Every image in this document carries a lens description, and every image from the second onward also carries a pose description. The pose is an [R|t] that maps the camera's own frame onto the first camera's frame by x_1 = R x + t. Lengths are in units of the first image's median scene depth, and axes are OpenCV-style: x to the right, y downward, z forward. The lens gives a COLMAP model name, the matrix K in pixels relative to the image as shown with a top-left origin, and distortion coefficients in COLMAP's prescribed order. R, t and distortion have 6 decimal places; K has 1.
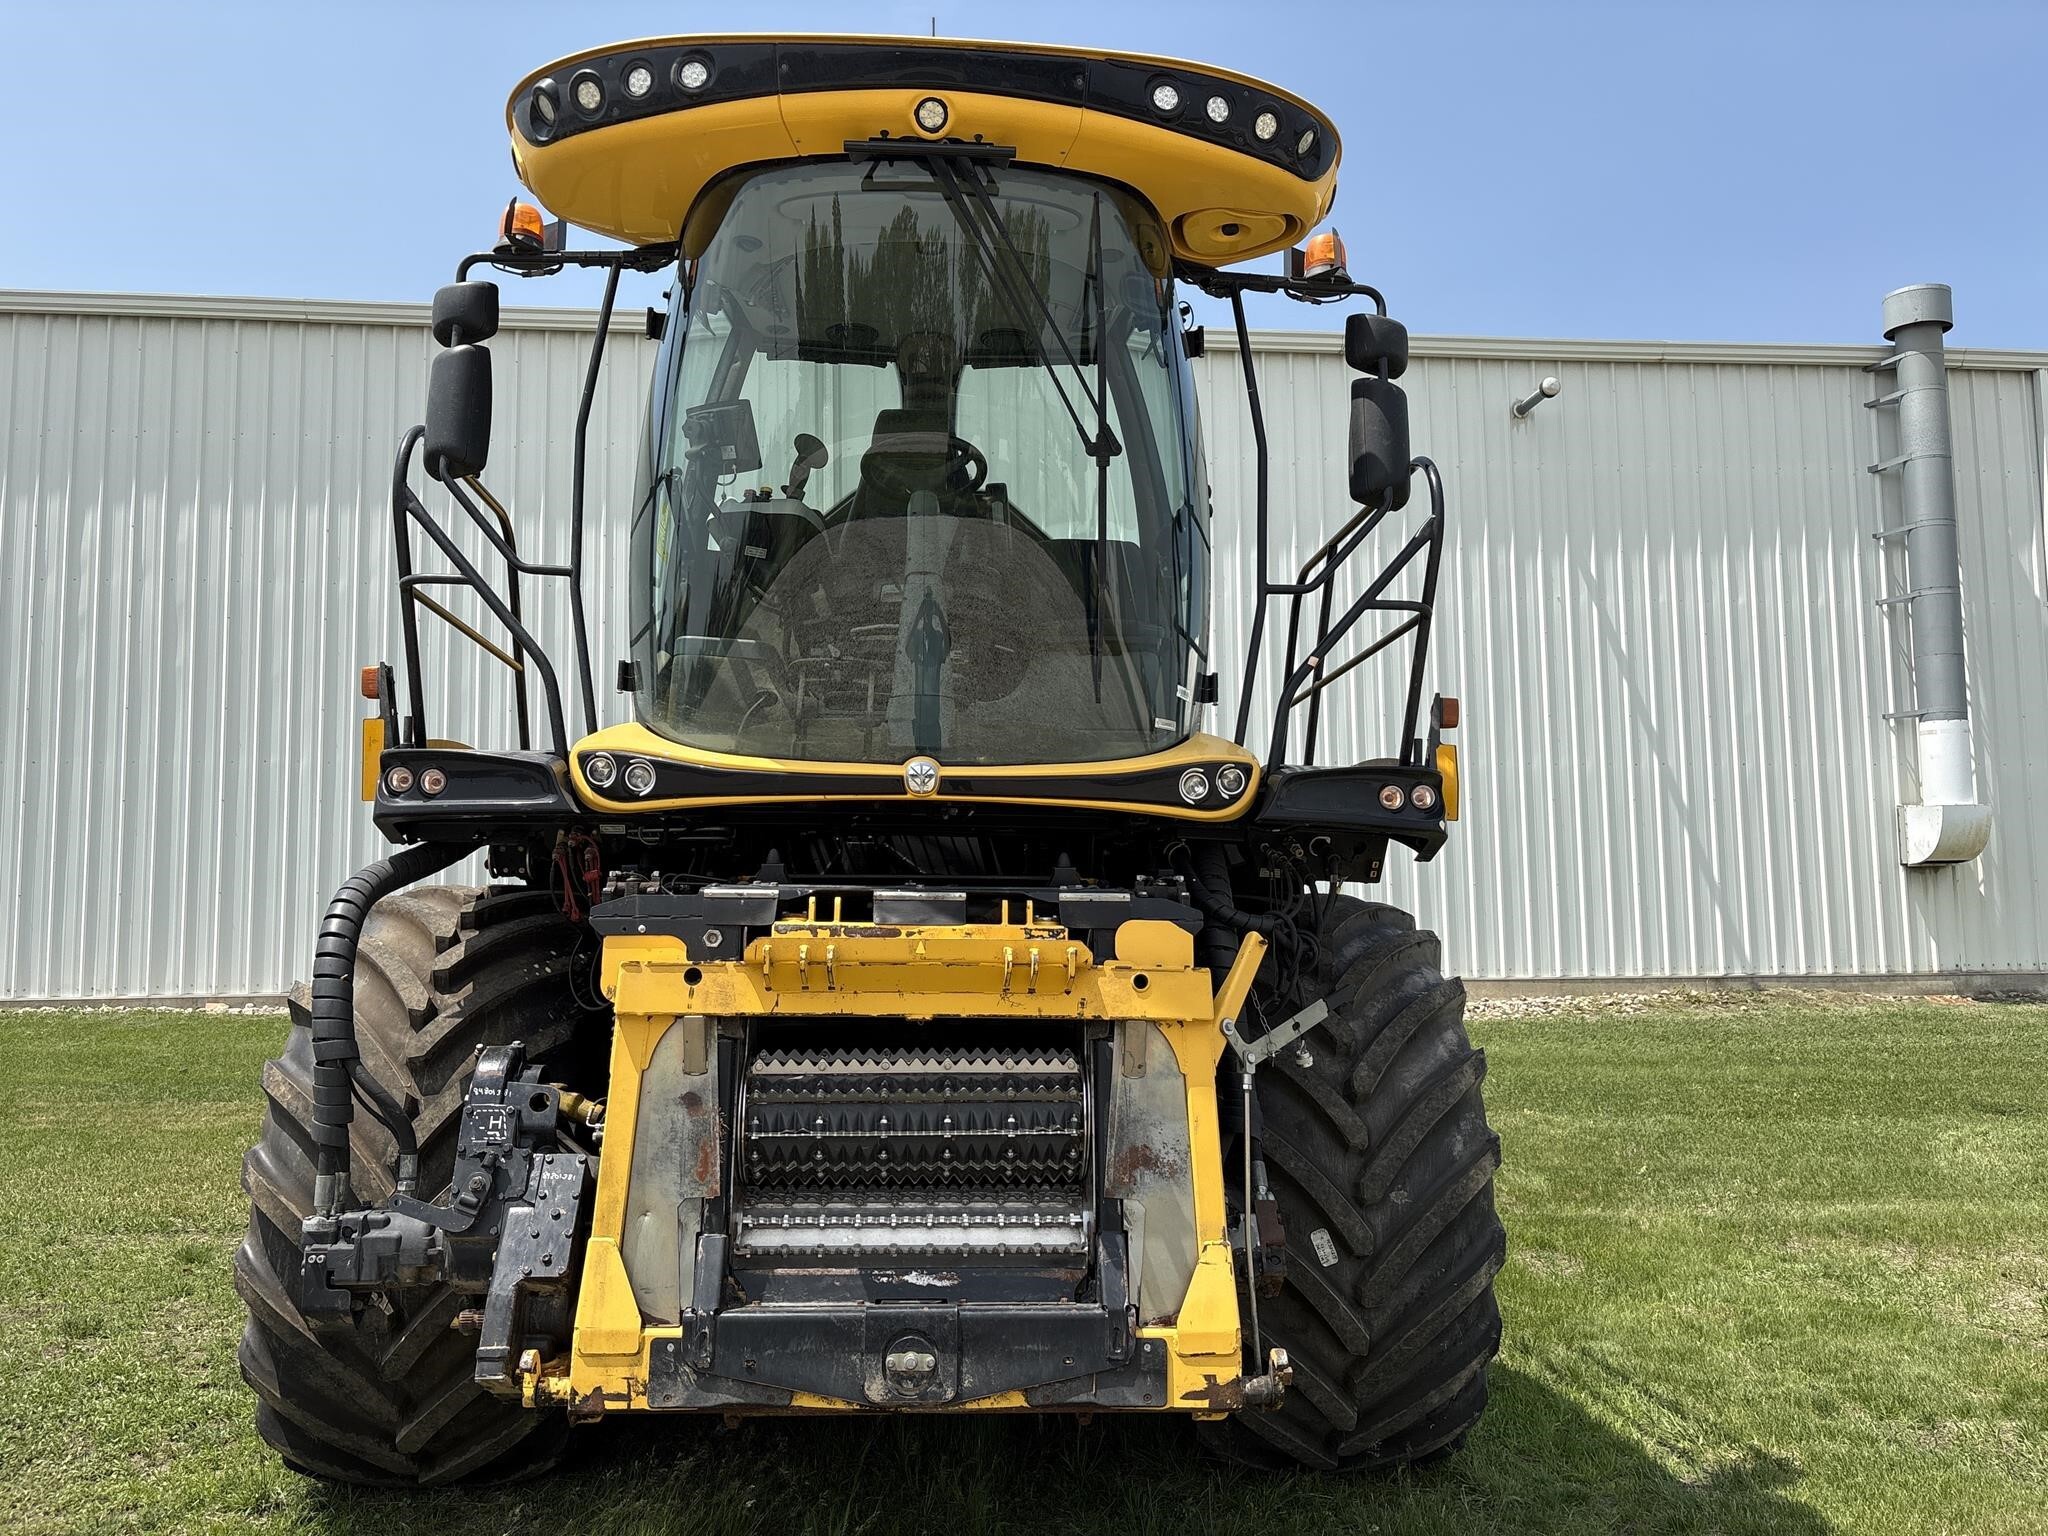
lens RADIAL K [[1565.2, 0, 1010.4], [0, 1565.2, 757.2], [0, 0, 1]] dist [0.054287, -0.062603]
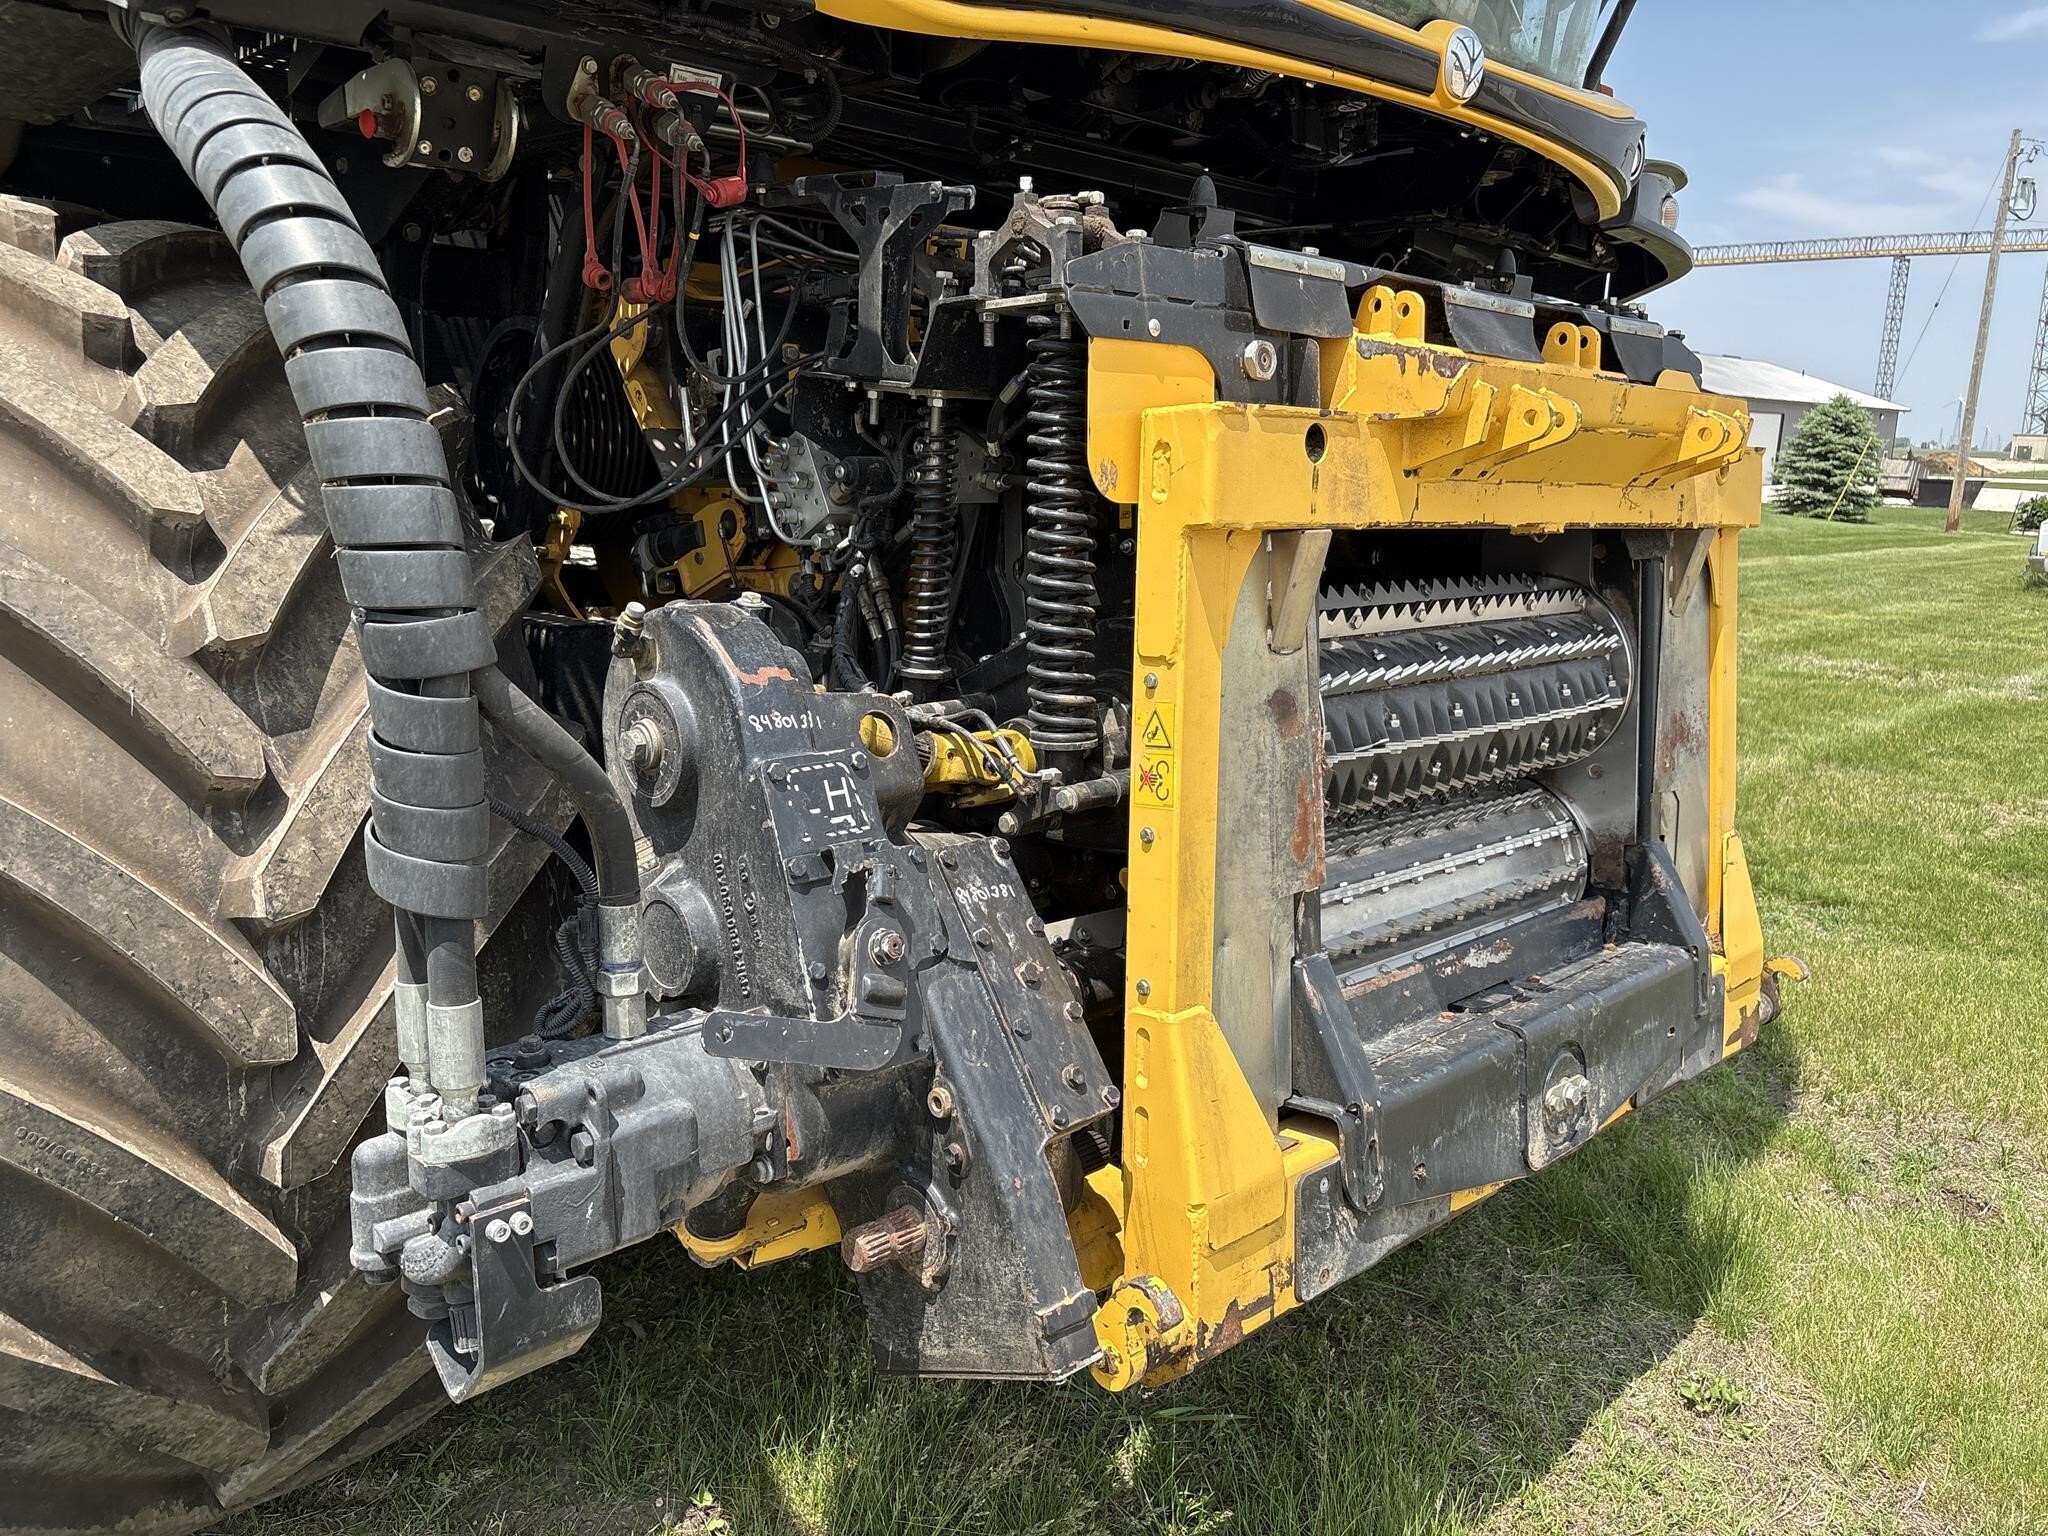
lens RADIAL K [[1565.2, 0, 1025.4], [0, 1565.2, 753.5], [0, 0, 1]] dist [0.054287, -0.062603]
pose [[0.748257, -0.106135, 0.654864, -0.567311], [-0.107380, 0.954727, 0.277428, 0.106855], [-0.654661, -0.277907, 0.702984, 0.704942]]
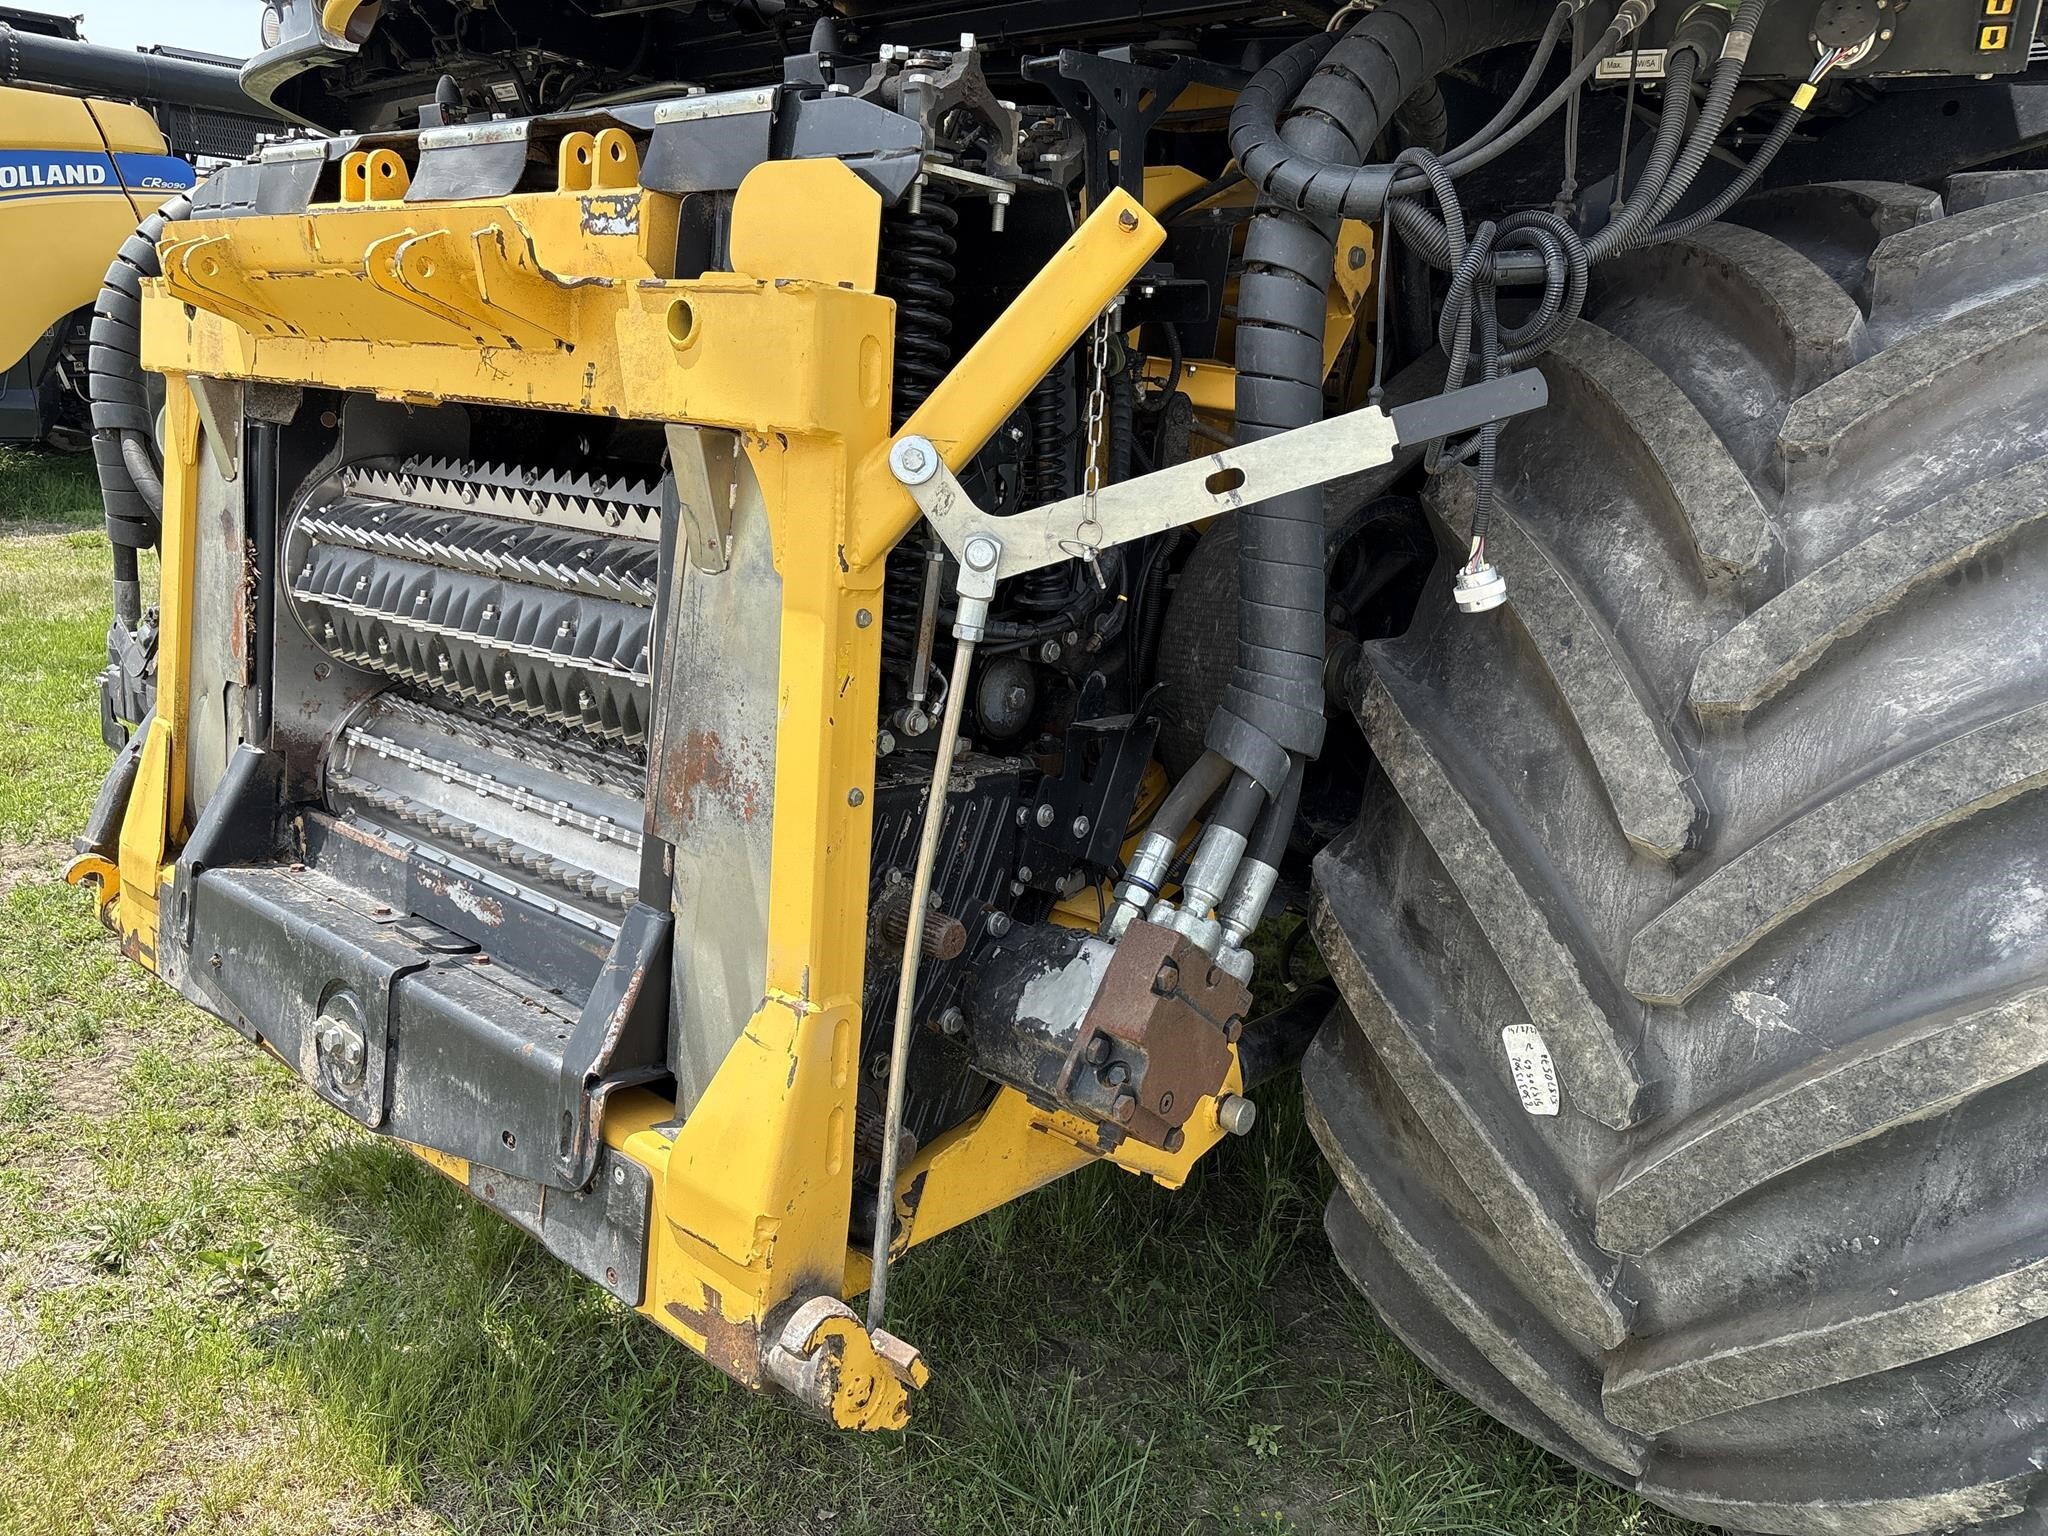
lens RADIAL K [[1565.2, 0, 1006.0], [0, 1565.2, 753.0], [0, 0, 1]] dist [0.054287, -0.062603]
pose [[0.706877, 0.184948, -0.682730, 0.418343], [0.047041, 0.950783, 0.306267, 0.130599], [0.705771, -0.248609, 0.663386, 0.782285]]
